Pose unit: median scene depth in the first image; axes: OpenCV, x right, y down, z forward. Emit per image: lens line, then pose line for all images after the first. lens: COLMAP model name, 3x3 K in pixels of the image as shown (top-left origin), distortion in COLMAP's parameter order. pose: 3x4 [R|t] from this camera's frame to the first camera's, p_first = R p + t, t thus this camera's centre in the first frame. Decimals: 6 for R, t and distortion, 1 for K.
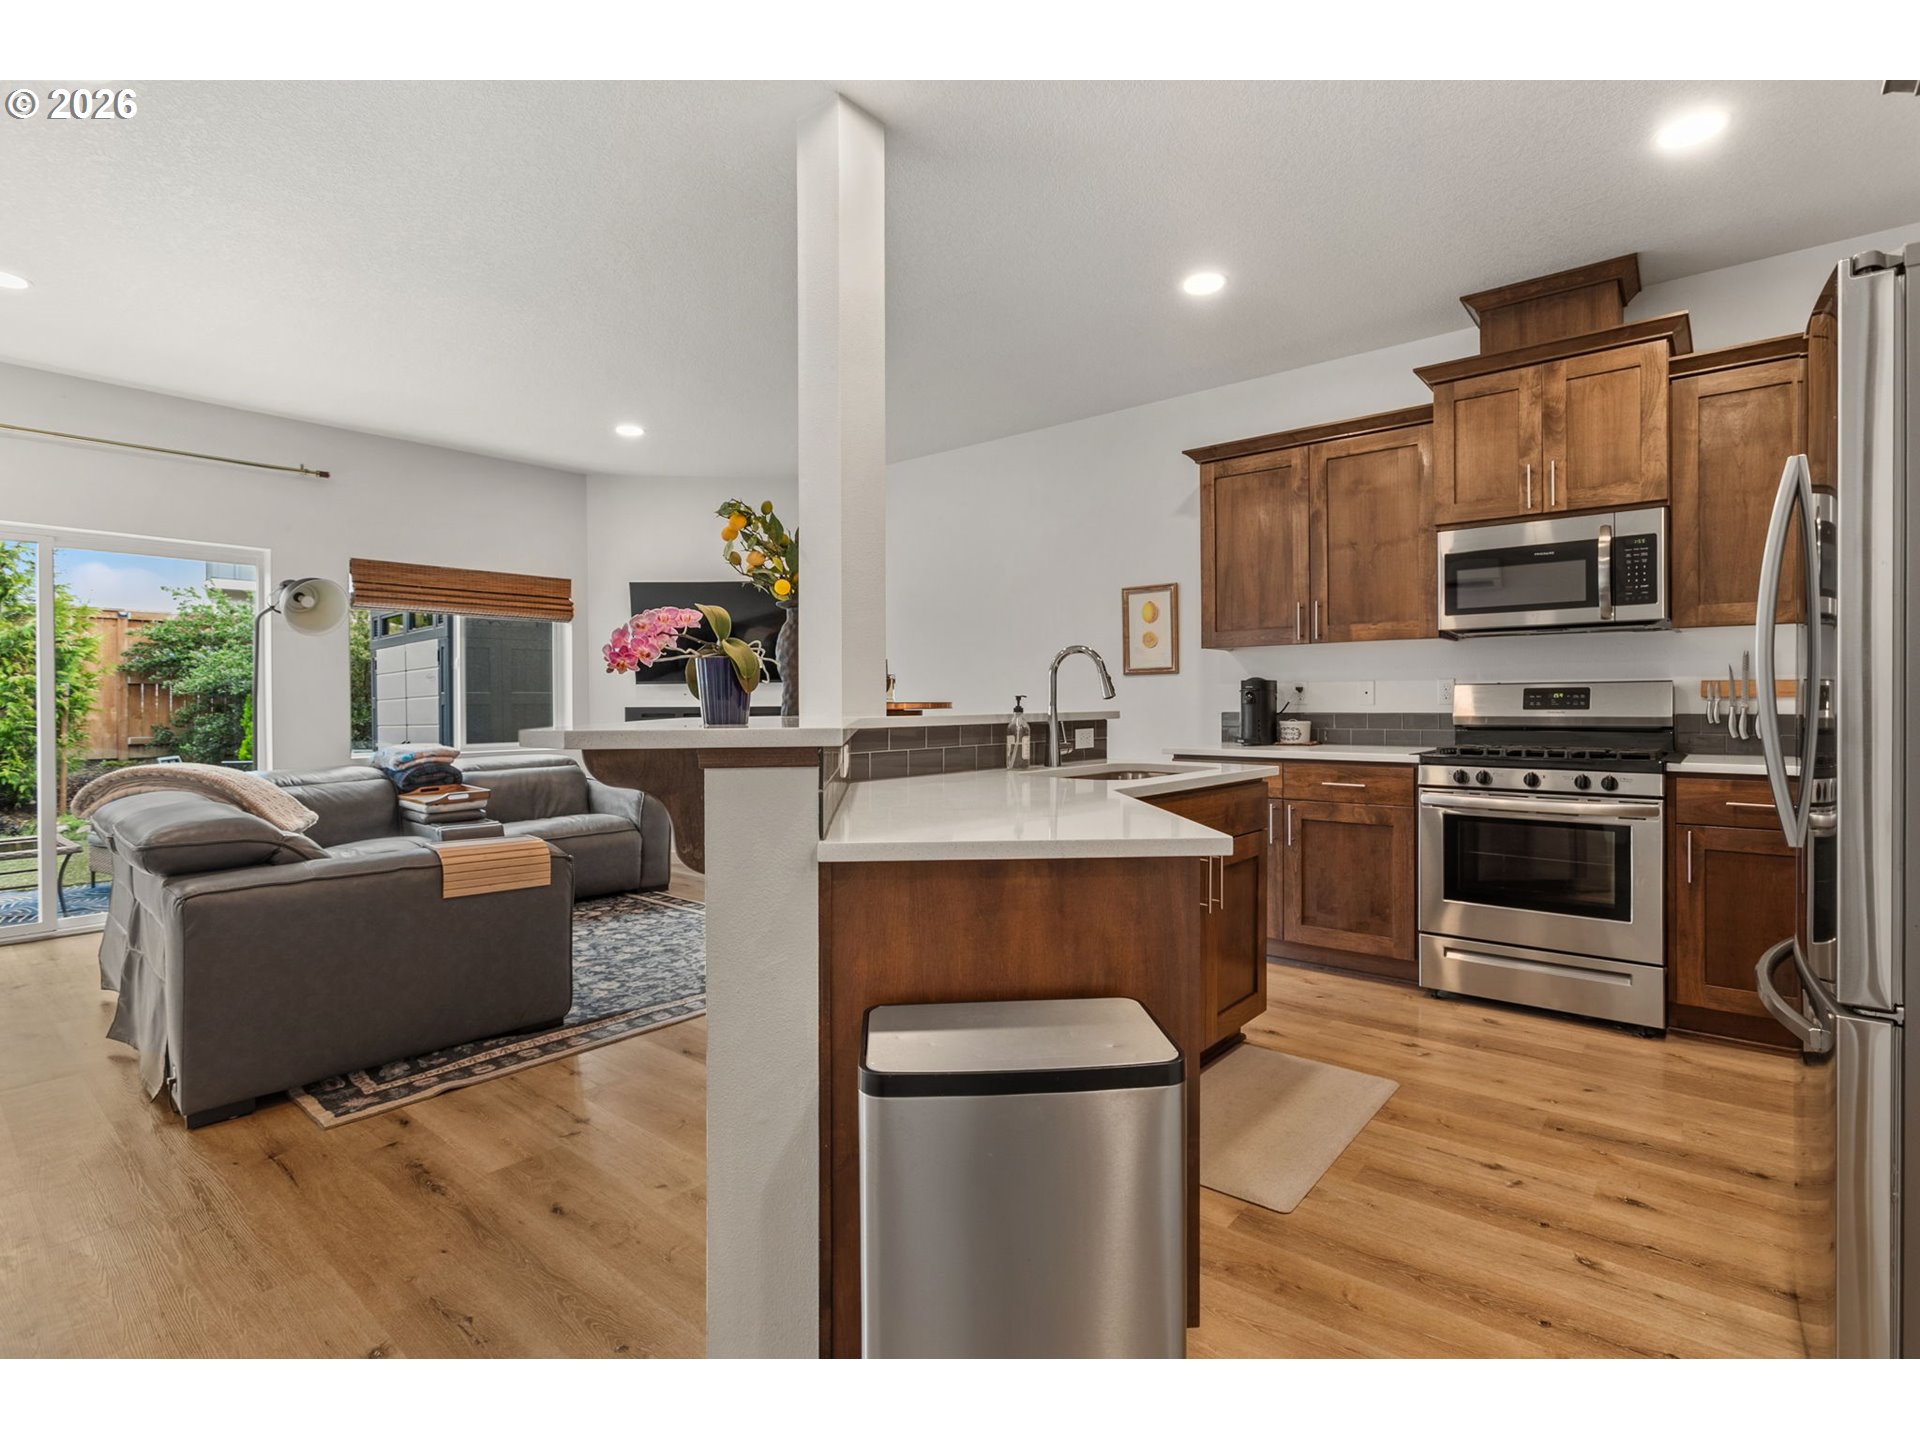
lens RADIAL K [[913.5, 0, 962.2], [0, 913.5, 710.3], [0, 0, 1]] dist [-0.013725, 0.003947]
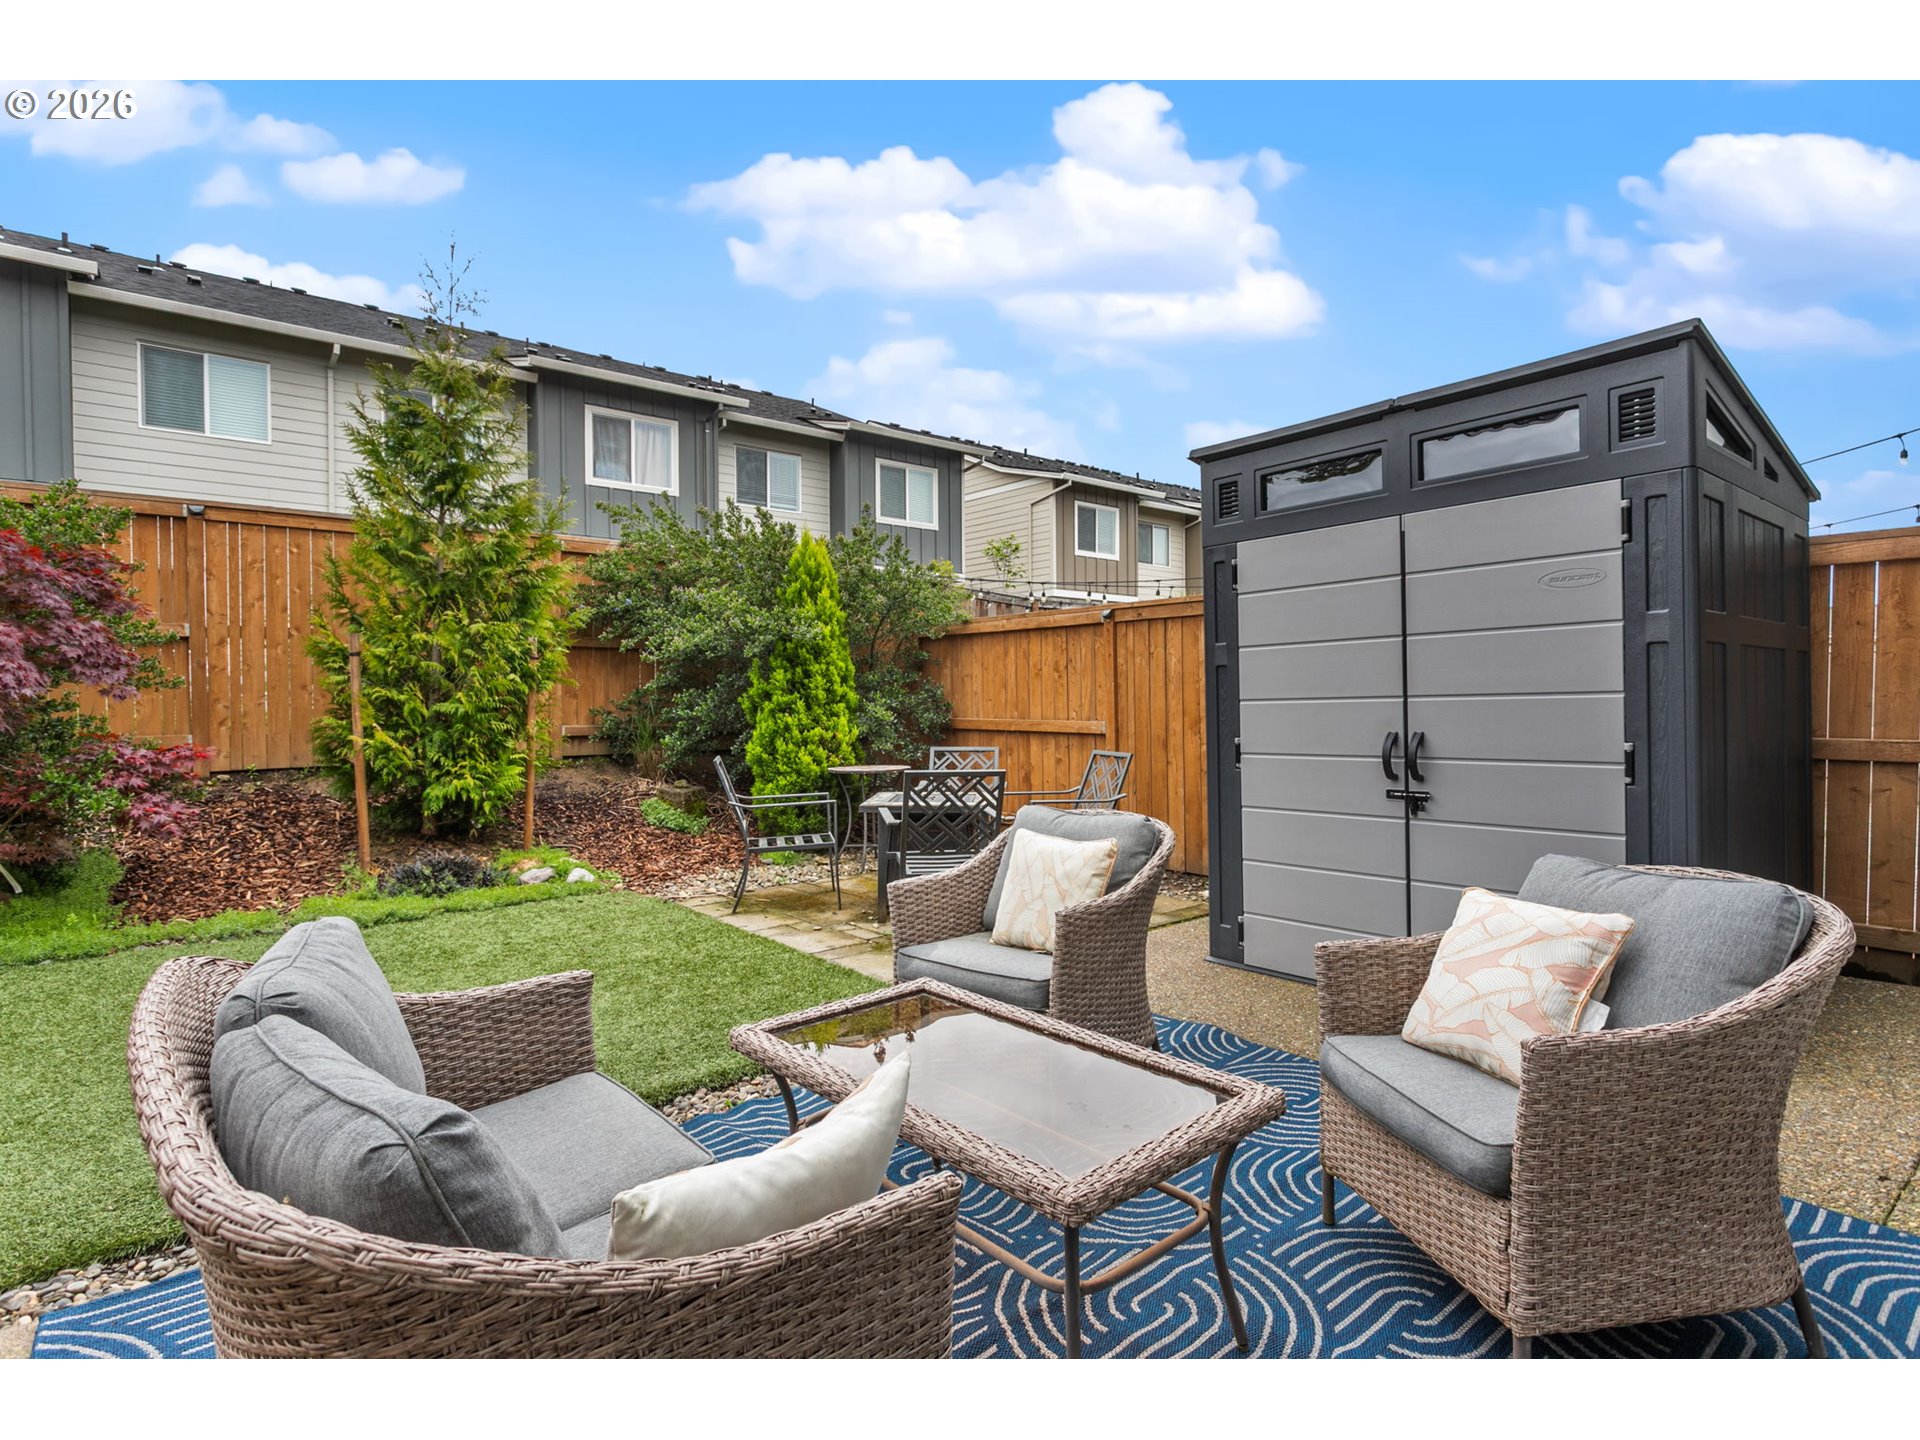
lens RADIAL K [[975.9, 0, 962.2], [0, 975.9, 714.5], [0, 0, 1]] dist [-0.005903, 0.000622]
pose [[0.984995, 0.002720, -0.172563, -1.522244], [-0.000736, 0.999933, 0.011565, 0.039462], [0.172583, -0.011265, 0.984931, 1.013421]]
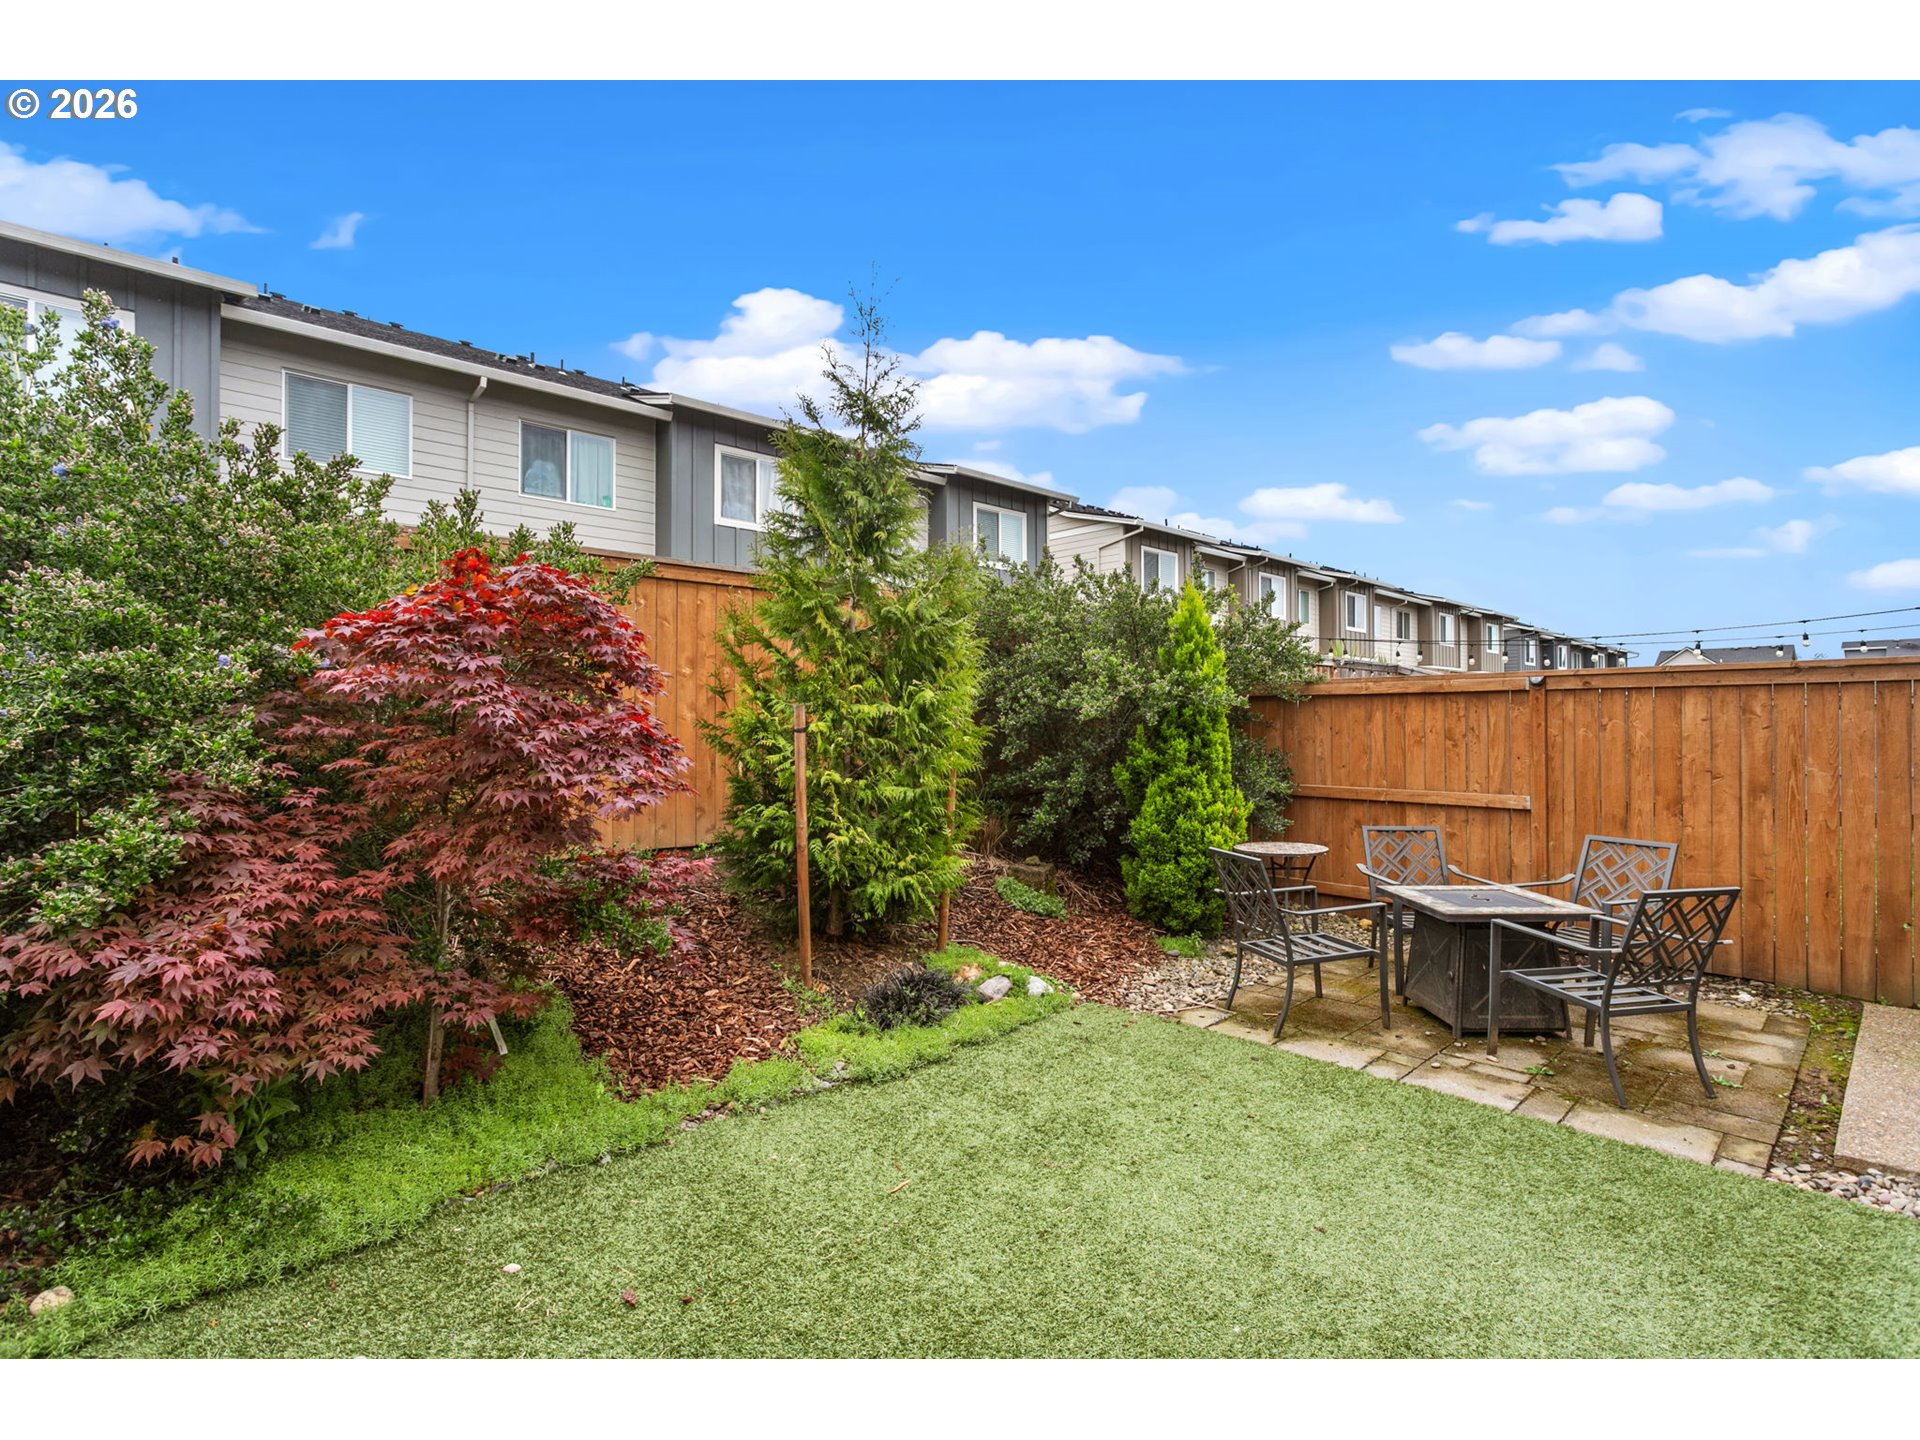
lens RADIAL K [[913.5, 0, 960.9], [0, 913.5, 710.3], [0, 0, 1]] dist [-0.013725, 0.003947]
pose [[0.992966, 0.001656, -0.118391, -2.361623], [-0.004004, 0.999800, -0.019593, -0.040151], [0.118335, 0.019929, 0.992774, 1.173964]]
